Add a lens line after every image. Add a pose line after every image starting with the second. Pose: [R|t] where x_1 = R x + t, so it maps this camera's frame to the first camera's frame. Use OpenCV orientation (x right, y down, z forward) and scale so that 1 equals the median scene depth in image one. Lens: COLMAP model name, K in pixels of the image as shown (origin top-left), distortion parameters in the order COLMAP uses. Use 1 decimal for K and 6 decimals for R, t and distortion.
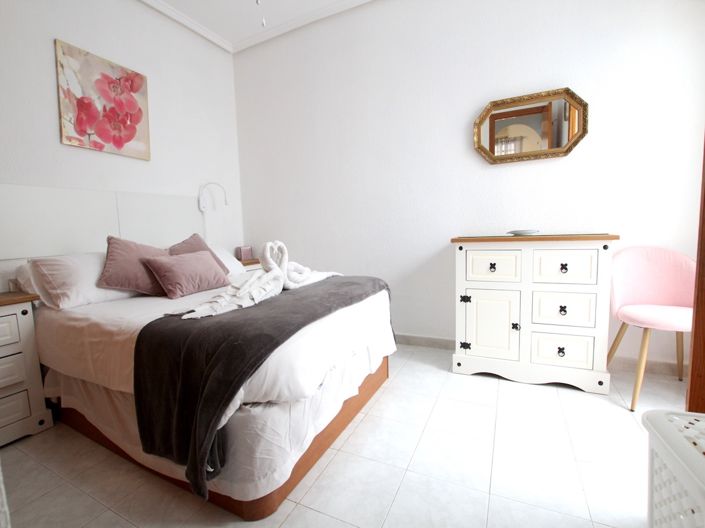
lens RADIAL K [[335.0, 0, 353.0], [0, 335.0, 260.0], [0, 0, 1]] dist [-0.031690, 0.006124]
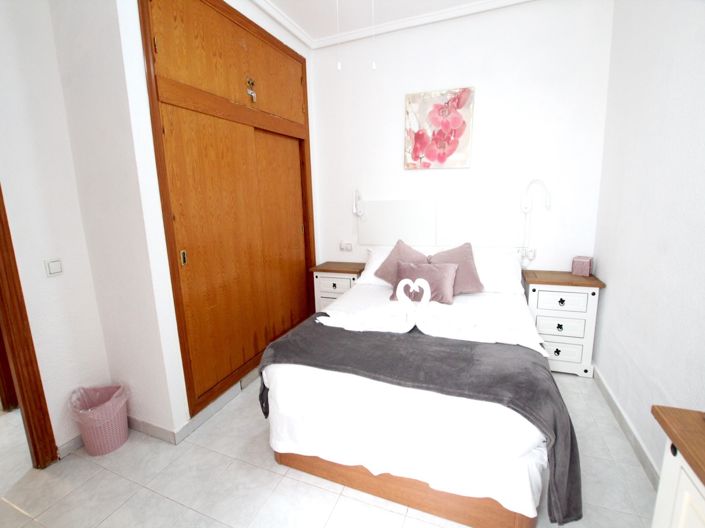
lens RADIAL K [[324.3, 0, 351.6], [0, 324.3, 247.9], [0, 0, 1]] dist [0.000531, 0.000179]
pose [[0.045577, 0.190002, -0.980725, 0.527694], [-0.066193, 0.980162, 0.186817, -0.241946], [0.996765, 0.056403, 0.057250, 0.637030]]
